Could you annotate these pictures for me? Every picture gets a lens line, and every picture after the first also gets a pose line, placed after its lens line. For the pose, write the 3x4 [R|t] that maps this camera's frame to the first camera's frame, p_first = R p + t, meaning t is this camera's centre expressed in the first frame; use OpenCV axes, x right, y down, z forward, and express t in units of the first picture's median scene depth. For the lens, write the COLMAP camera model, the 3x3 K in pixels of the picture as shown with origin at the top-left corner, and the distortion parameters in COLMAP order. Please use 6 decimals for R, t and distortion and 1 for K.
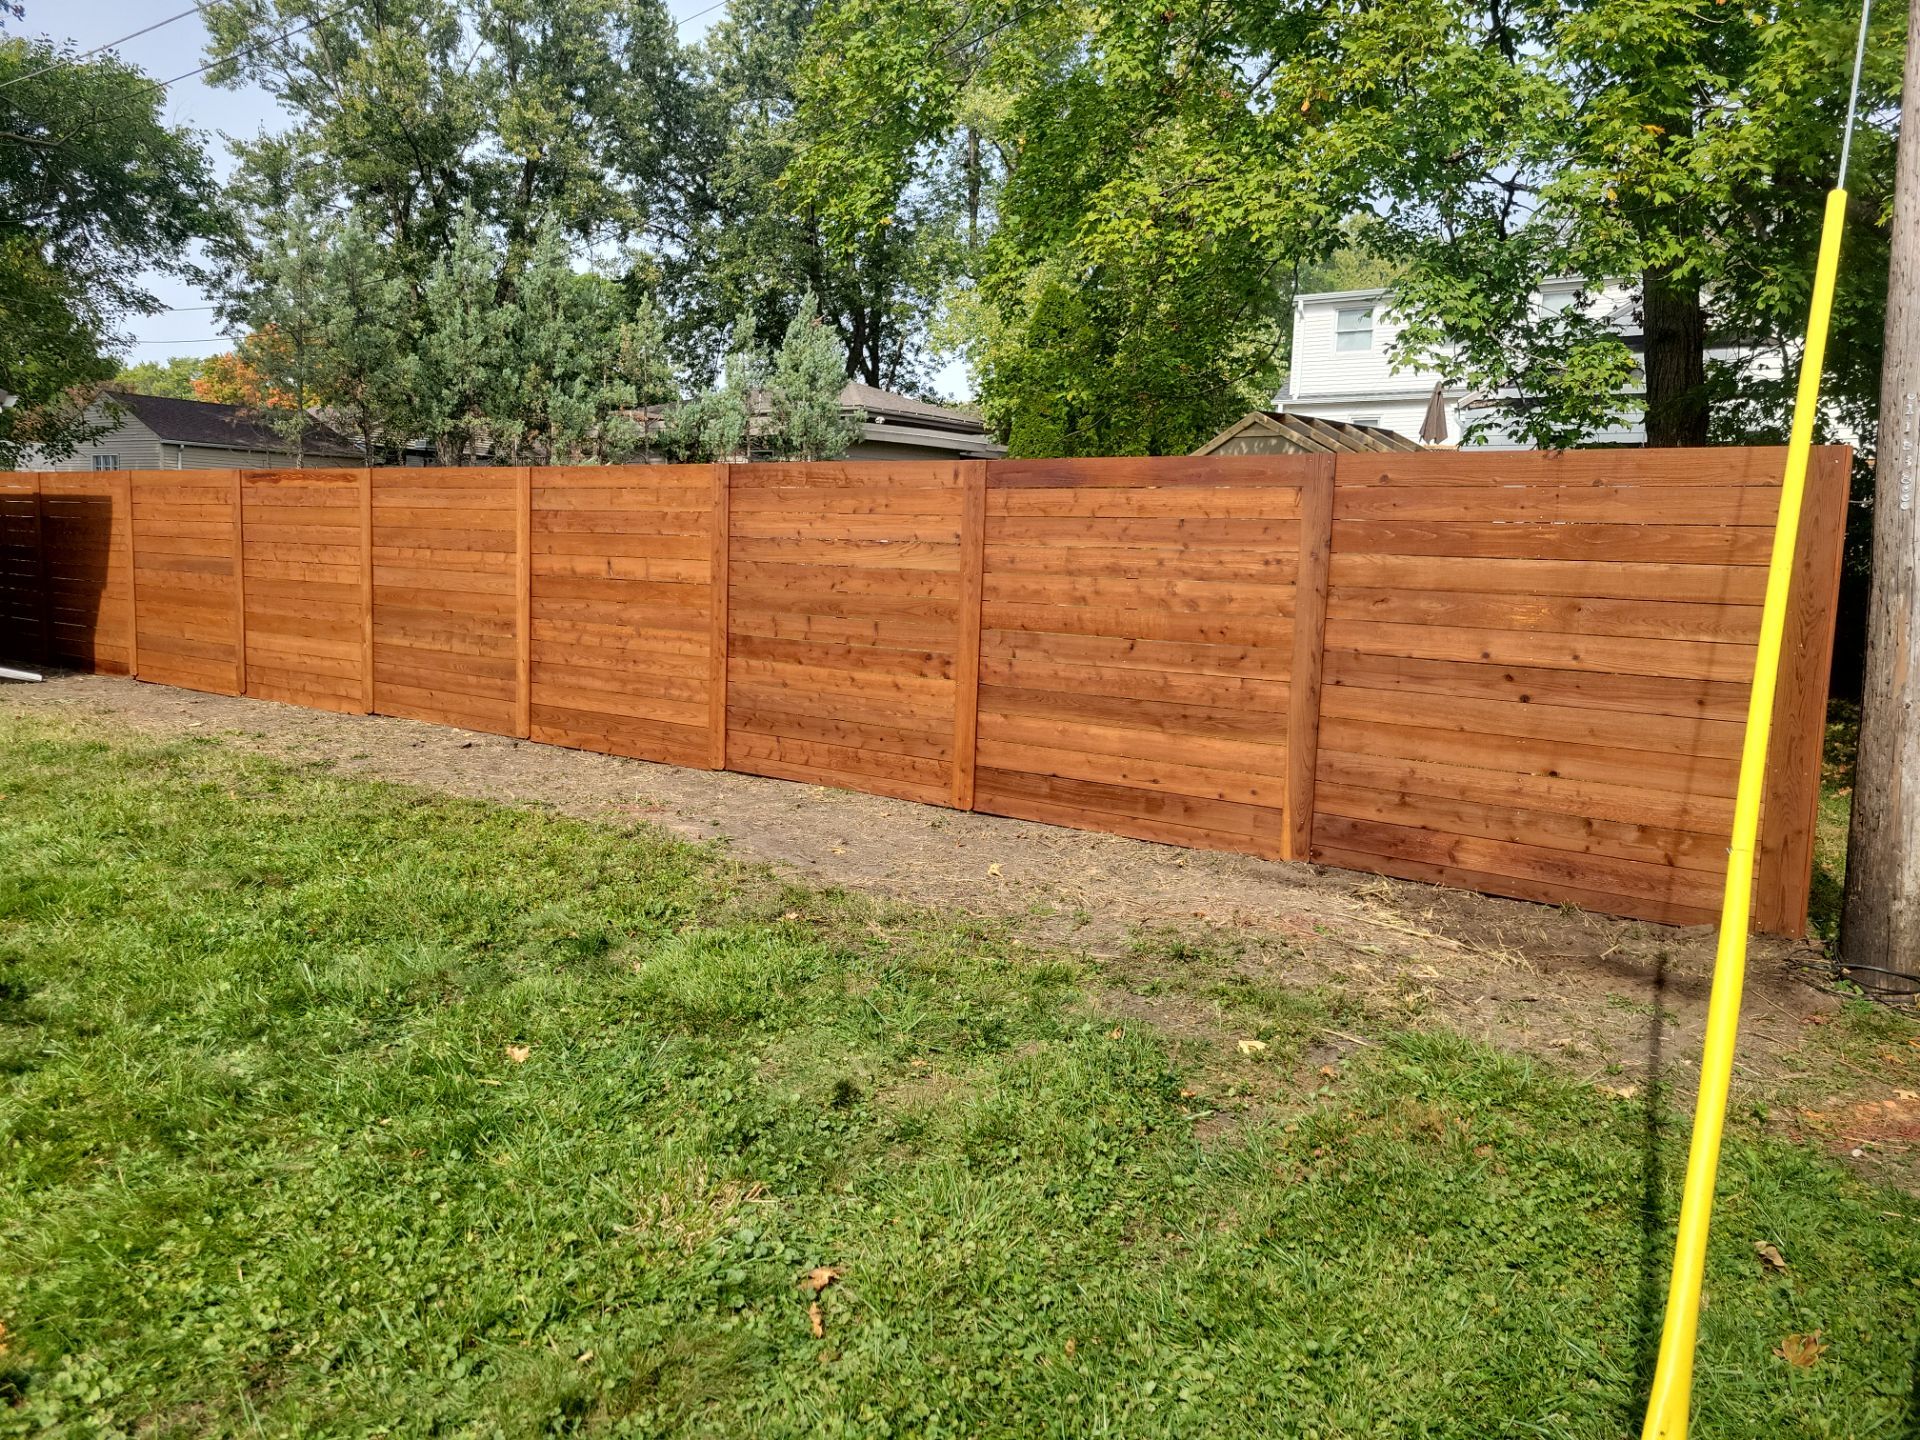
lens RADIAL K [[1428.2, 0, 954.6], [0, 1428.2, 716.4], [0, 0, 1]] dist [0.049387, -0.035942]
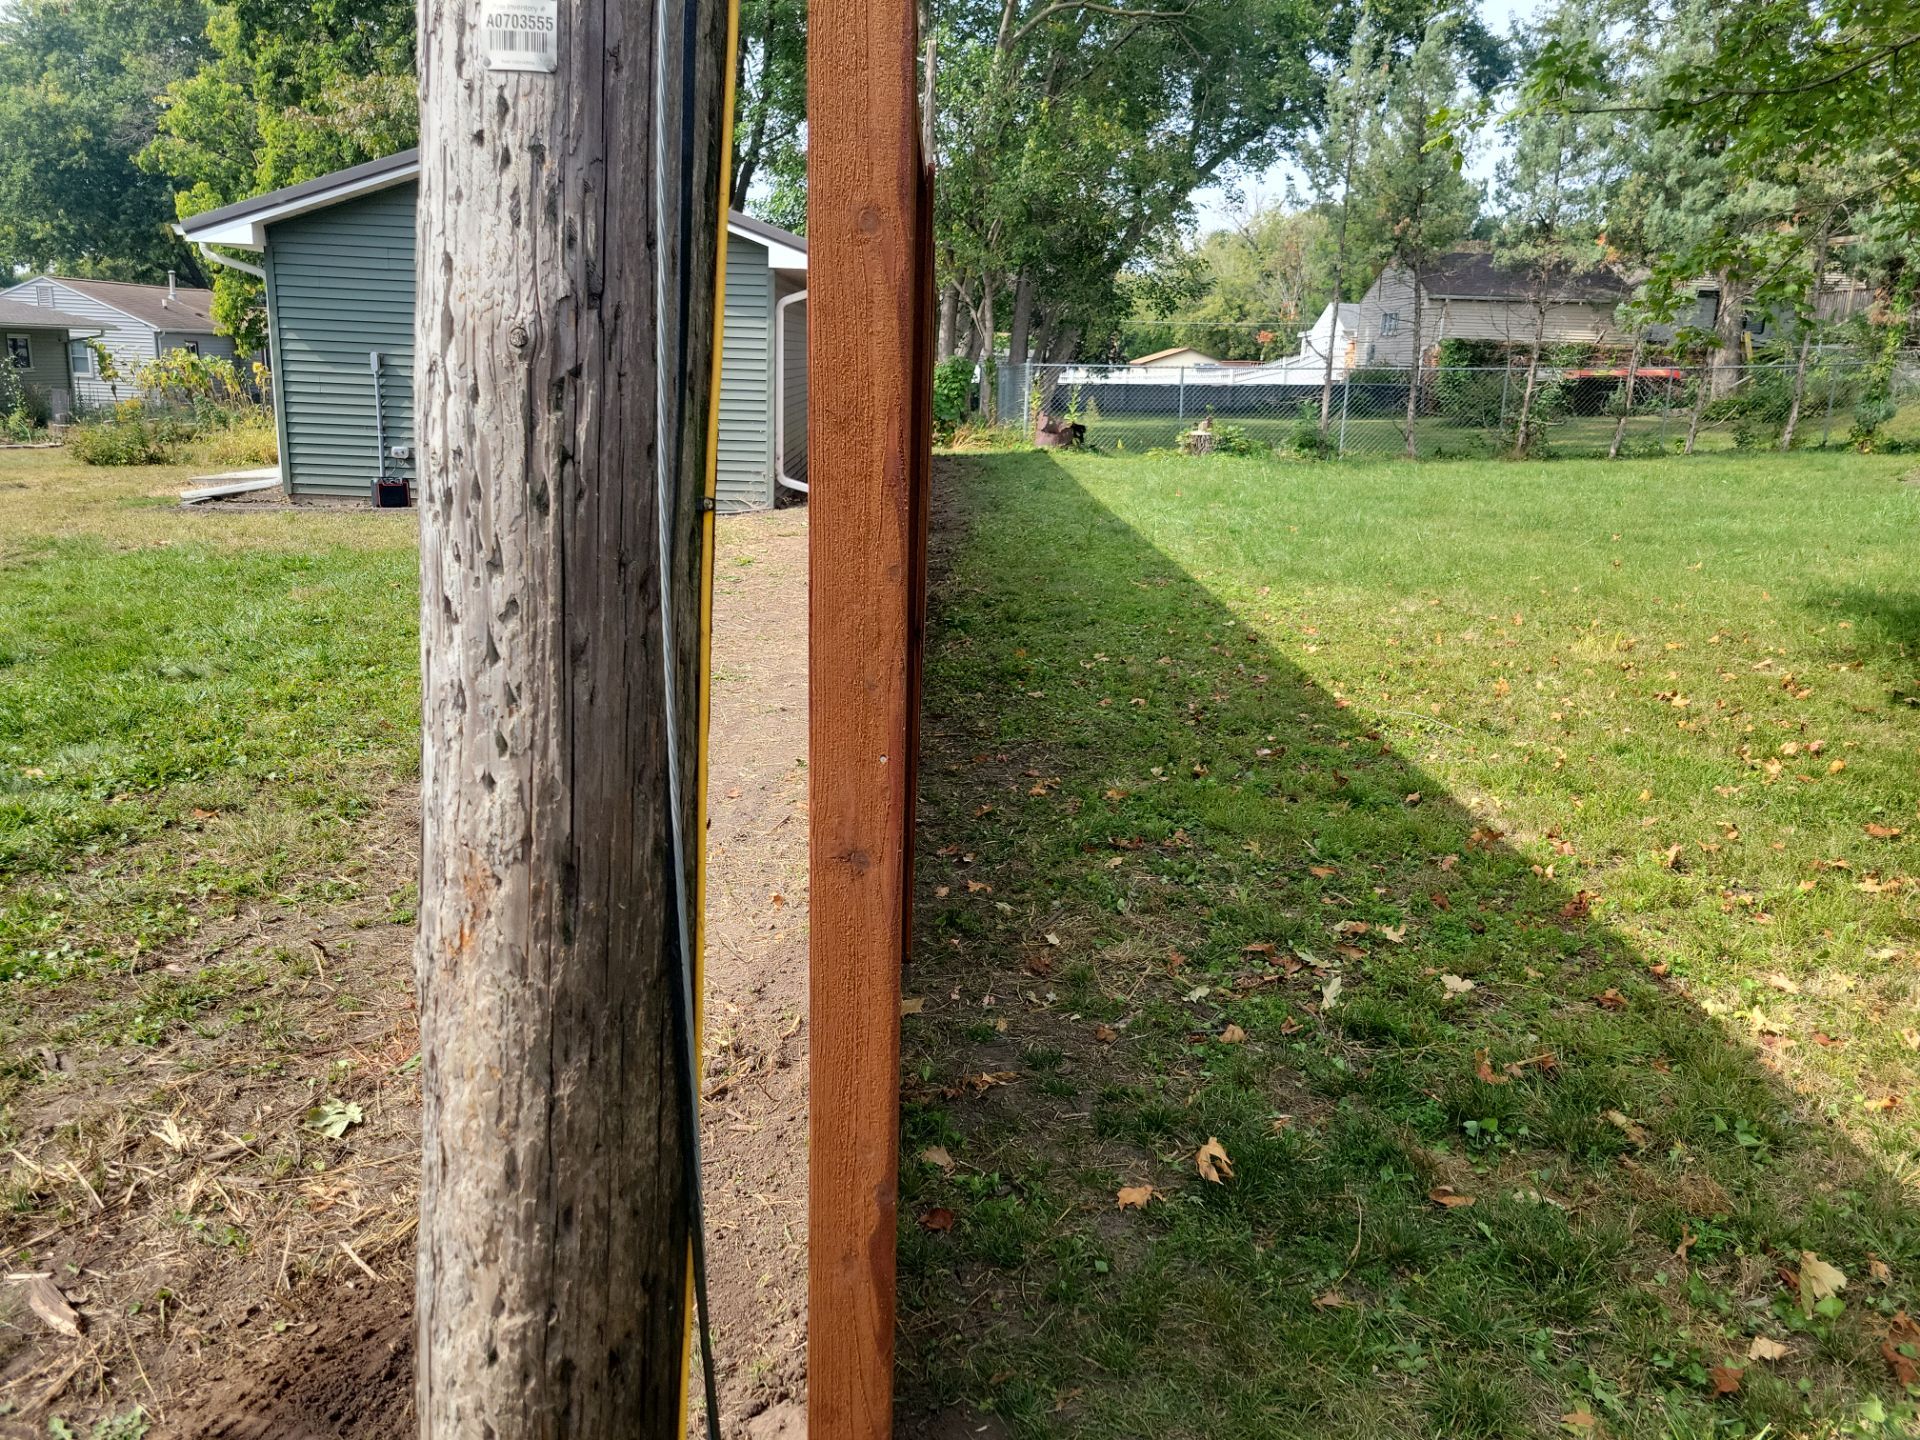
lens RADIAL K [[1428.2, 0, 954.6], [0, 1428.2, 716.4], [0, 0, 1]] dist [0.049387, -0.035942]
pose [[0.614188, 0.180285, -0.768290, 0.614804], [-0.105994, 0.983580, 0.146070, -0.064417], [0.782009, -0.008280, 0.623212, 0.636002]]
